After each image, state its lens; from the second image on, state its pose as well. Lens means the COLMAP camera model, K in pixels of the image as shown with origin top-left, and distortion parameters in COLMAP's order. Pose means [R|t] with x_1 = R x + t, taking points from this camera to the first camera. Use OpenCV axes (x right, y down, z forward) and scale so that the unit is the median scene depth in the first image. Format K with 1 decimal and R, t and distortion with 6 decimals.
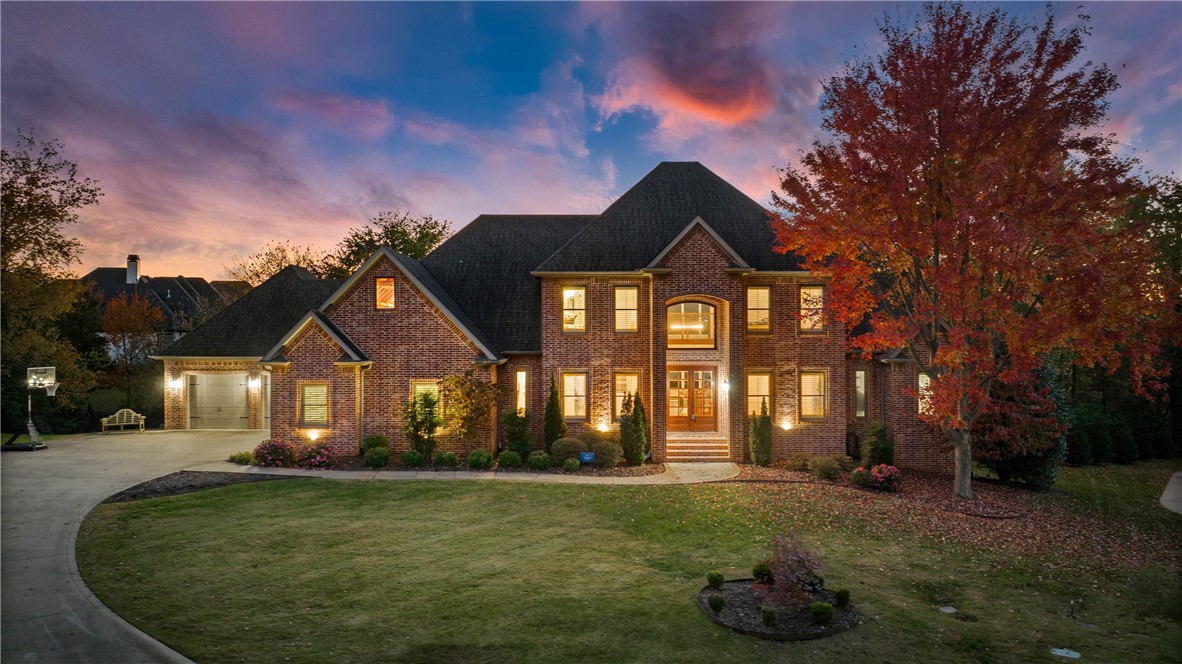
lens RADIAL K [[833.9, 0, 592.1], [0, 833.9, 329.6], [0, 0, 1]] dist [-0.020909, 0.002909]
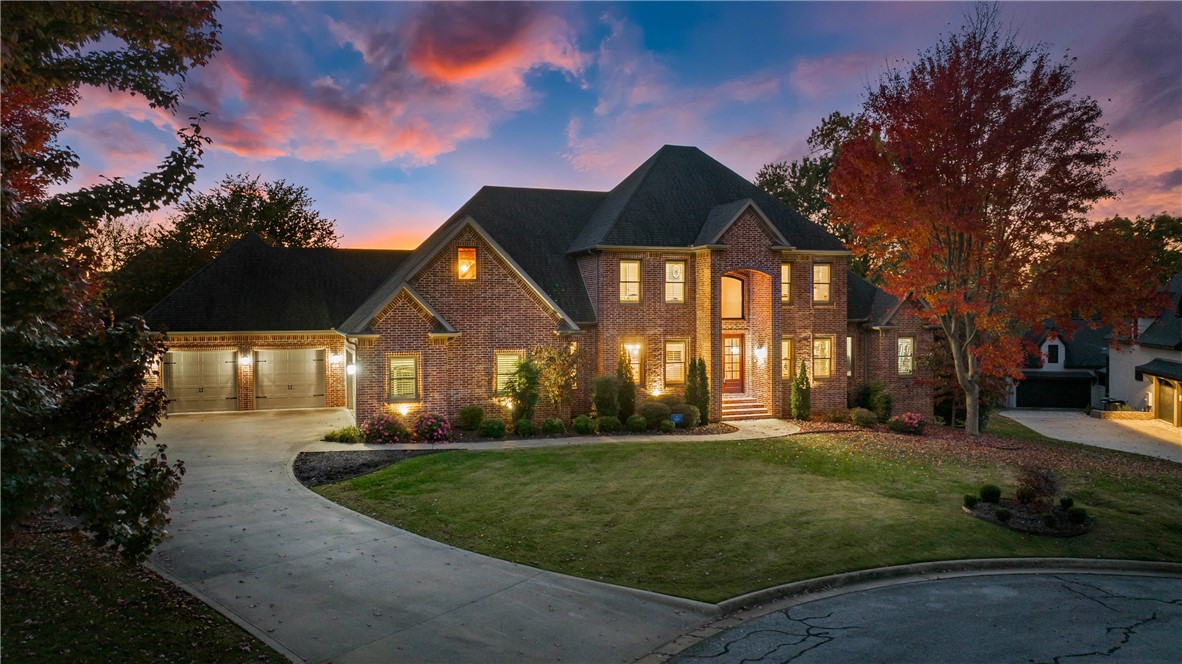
lens RADIAL K [[833.9, 0, 600.4], [0, 833.9, 340.0], [0, 0, 1]] dist [-0.020909, 0.002909]
pose [[0.943174, -0.014020, 0.332003, -0.421760], [-0.000612, 0.999035, 0.043925, 0.003083], [-0.332298, -0.041632, 0.942255, 0.013642]]
